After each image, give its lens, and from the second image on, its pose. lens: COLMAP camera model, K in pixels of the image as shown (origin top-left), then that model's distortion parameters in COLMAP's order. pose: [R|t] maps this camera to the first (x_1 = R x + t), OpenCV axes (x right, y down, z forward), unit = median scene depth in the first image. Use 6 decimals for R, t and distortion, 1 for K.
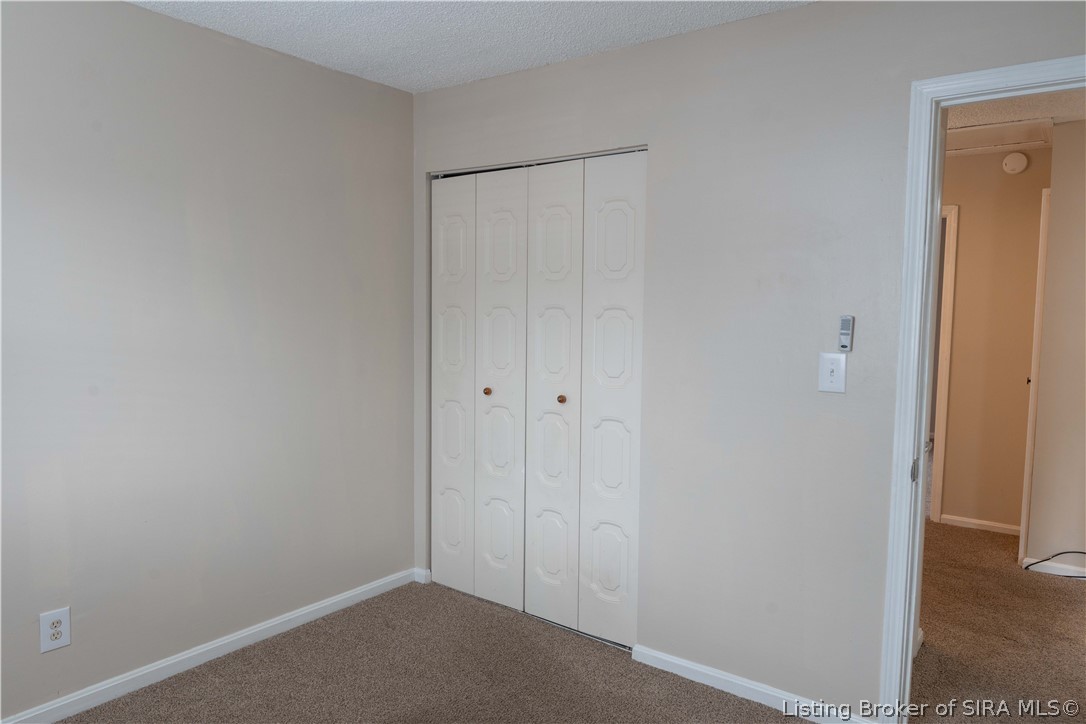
lens RADIAL K [[720.0, 0, 540.8], [0, 720.0, 364.3], [0, 0, 1]] dist [-0.005829, -0.009382]
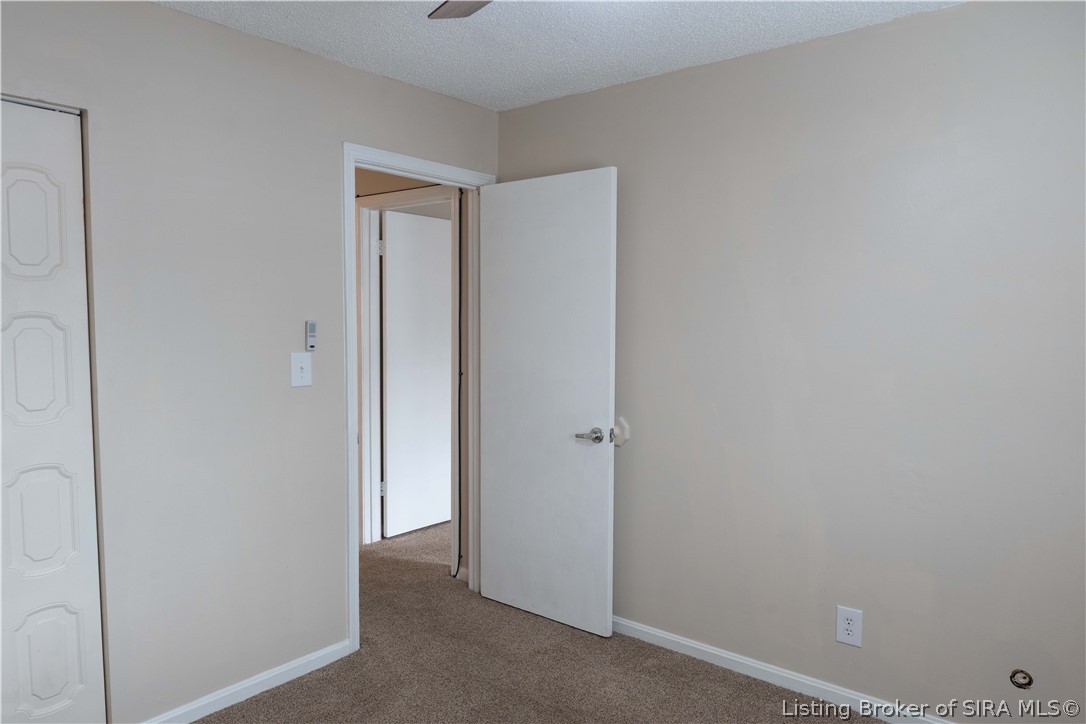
lens RADIAL K [[720.0, 0, 540.8], [0, 720.0, 364.3], [0, 0, 1]] dist [-0.005829, -0.009382]
pose [[0.039936, -0.080378, 0.995964, -0.727895], [0.070322, 0.994514, 0.077441, -0.058562], [-0.996725, 0.066945, 0.045369, 0.552713]]
